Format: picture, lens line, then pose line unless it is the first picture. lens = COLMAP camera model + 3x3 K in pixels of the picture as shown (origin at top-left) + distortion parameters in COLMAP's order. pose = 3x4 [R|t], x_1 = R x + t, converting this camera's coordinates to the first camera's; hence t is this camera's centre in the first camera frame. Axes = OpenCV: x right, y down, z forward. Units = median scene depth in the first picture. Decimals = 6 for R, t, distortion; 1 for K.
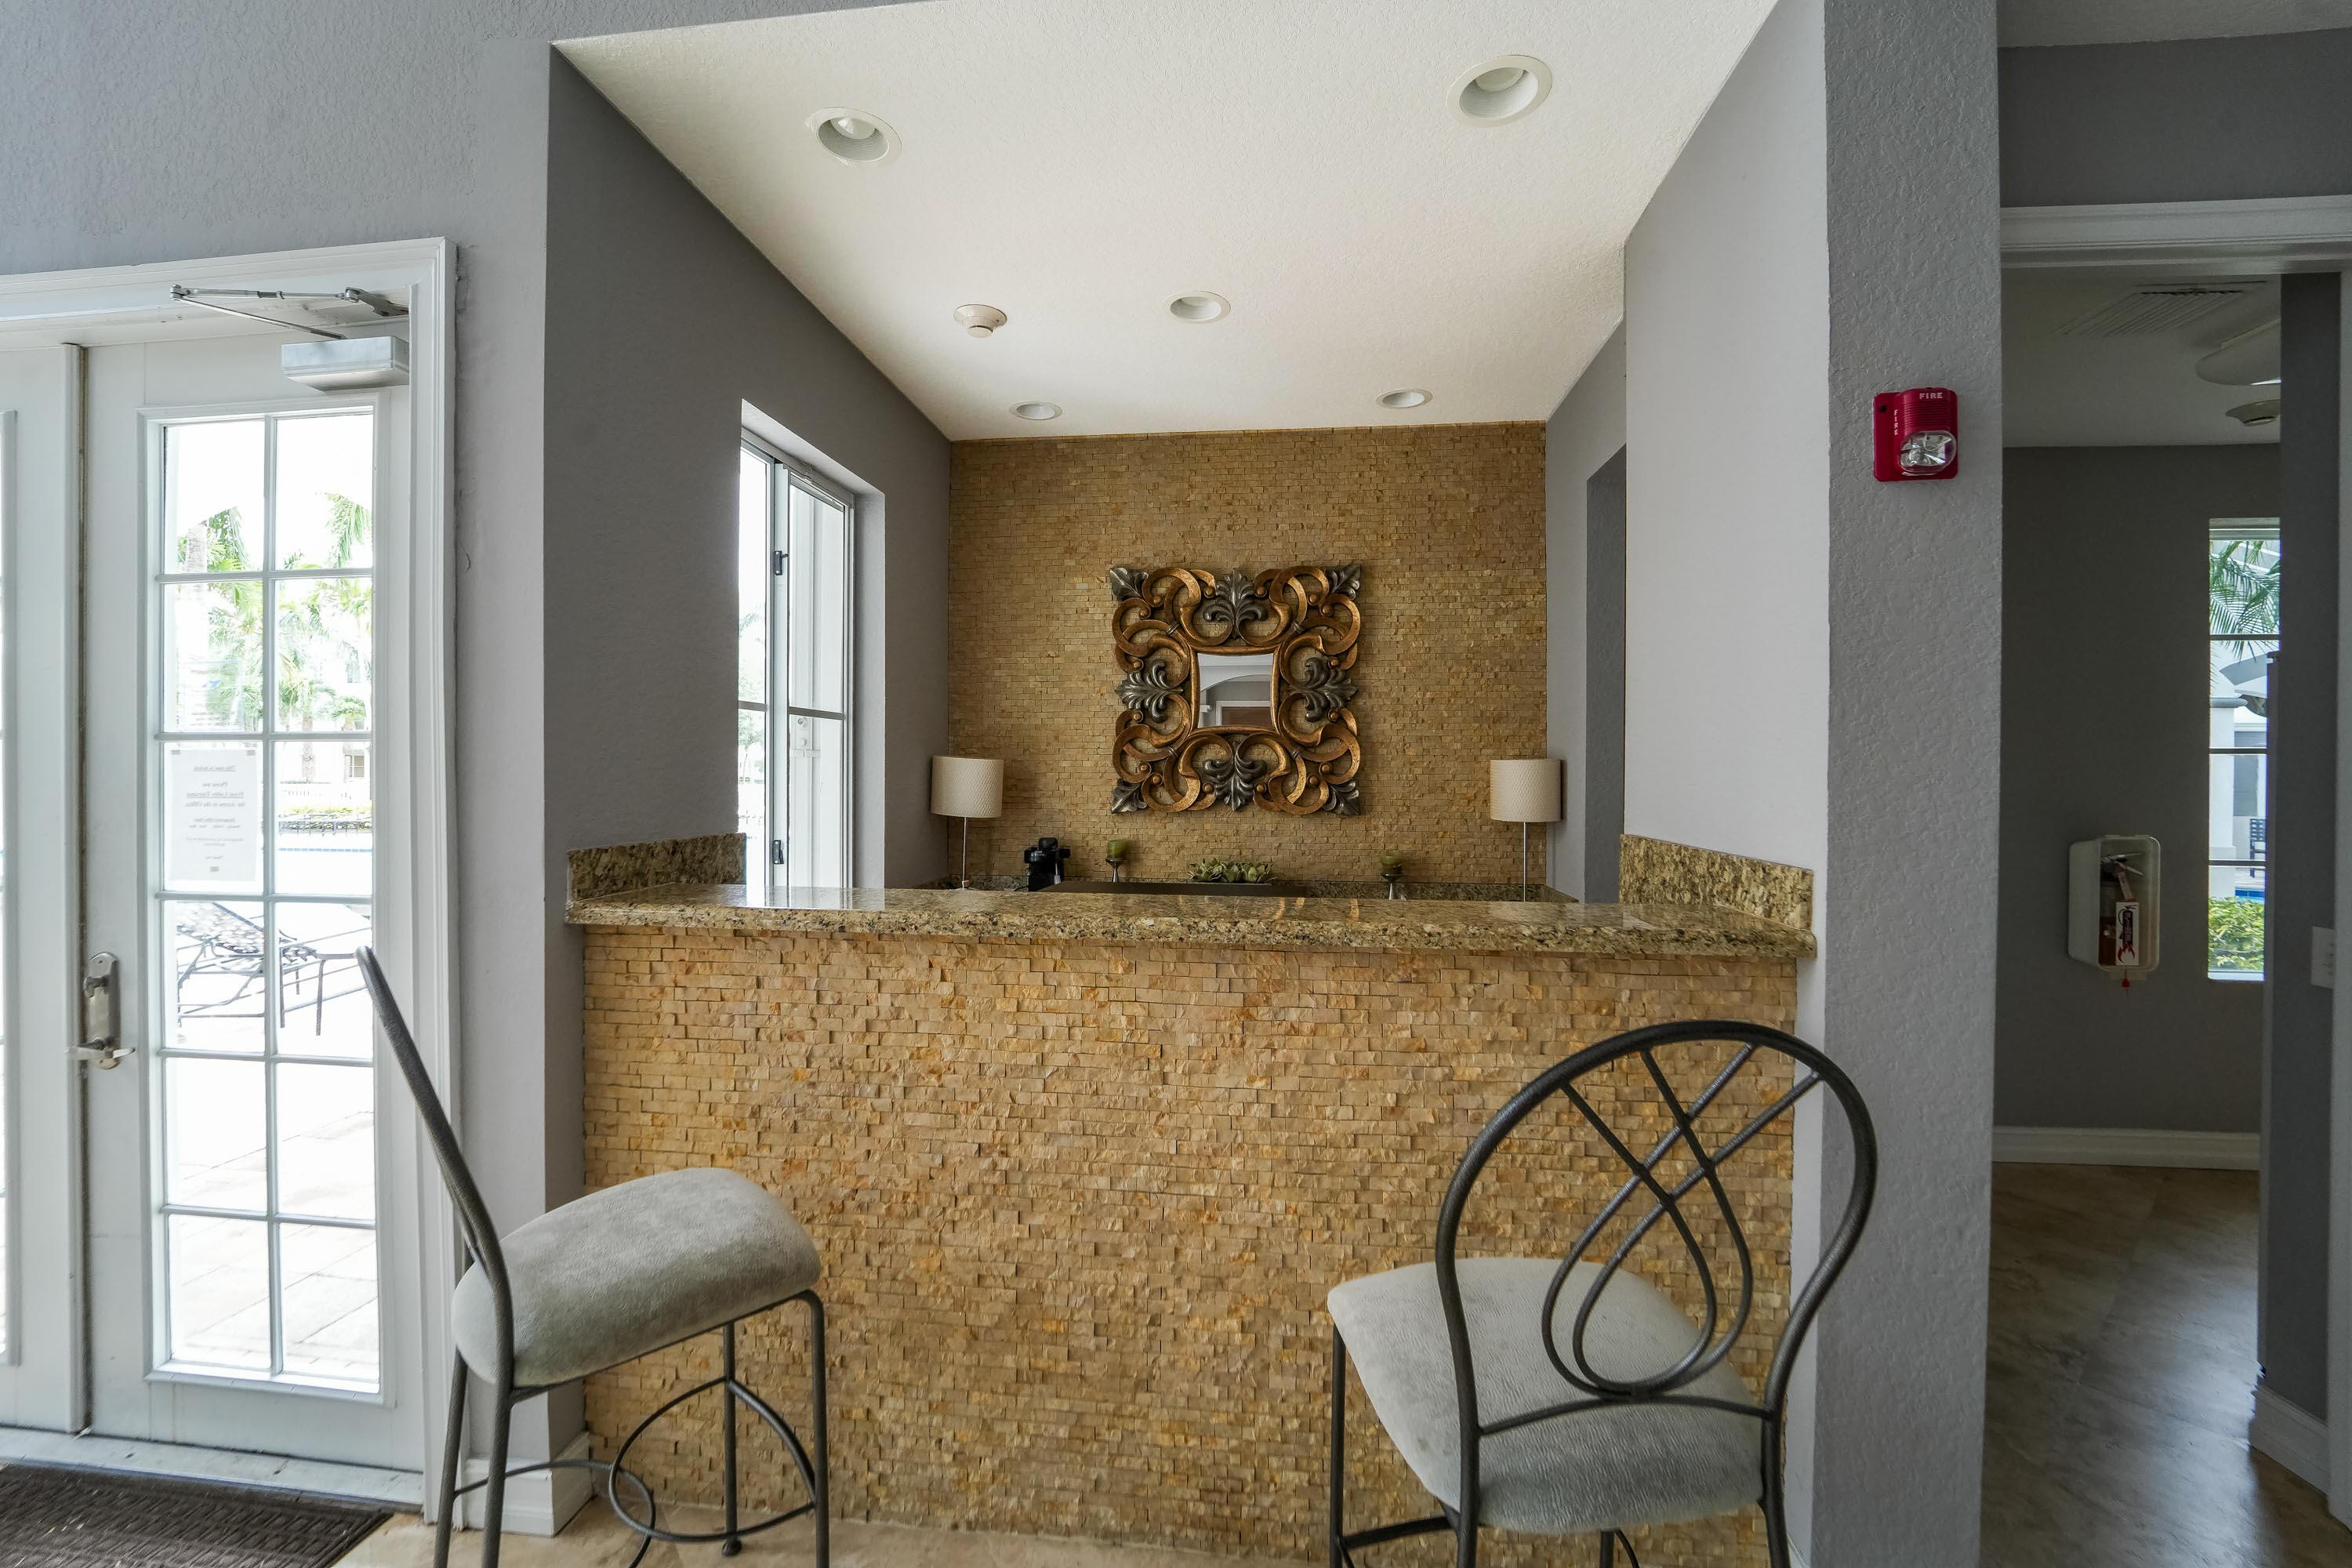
lens RADIAL K [[950.0, 0, 1182.3], [0, 950.0, 765.4], [0, 0, 1]] dist [-0.001579, -0.000194]
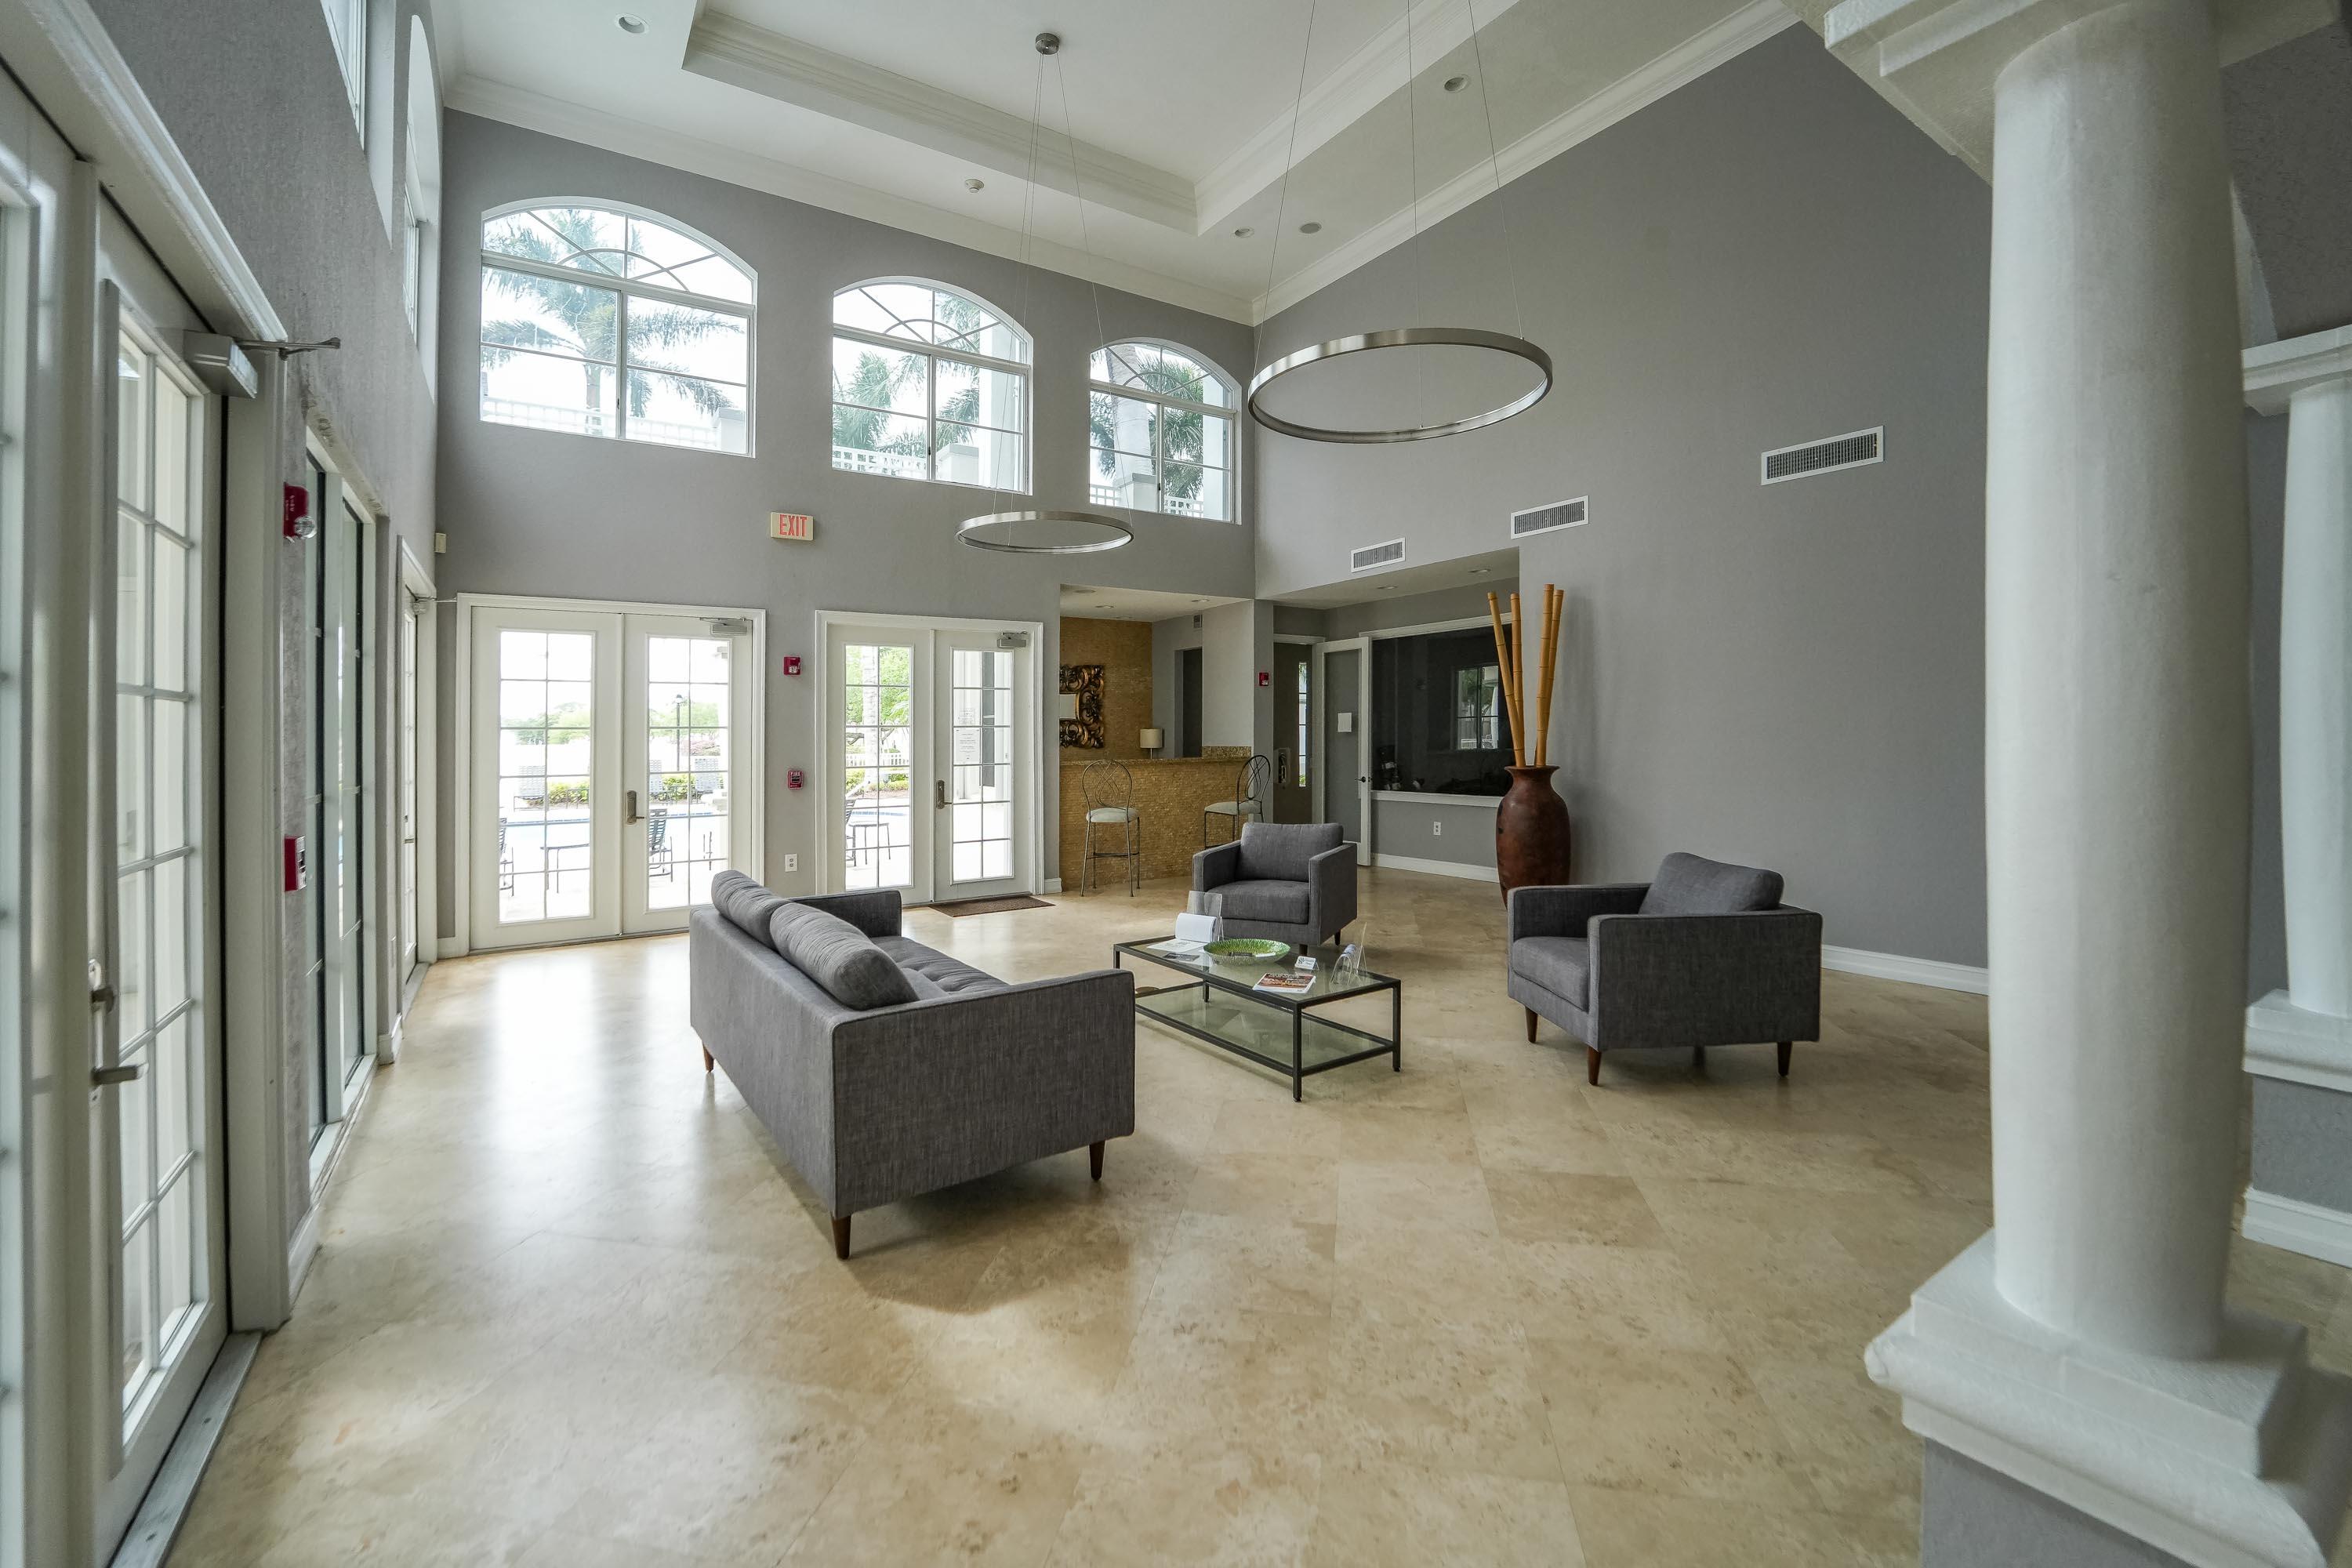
lens RADIAL K [[950.0, 0, 1182.3], [0, 950.0, 765.4], [0, 0, 1]] dist [-0.001579, -0.000194]
pose [[0.766748, -0.034148, 0.641039, -1.579532], [0.013610, 0.999224, 0.036950, -0.000440], [-0.641804, -0.019607, 0.766618, -1.498143]]
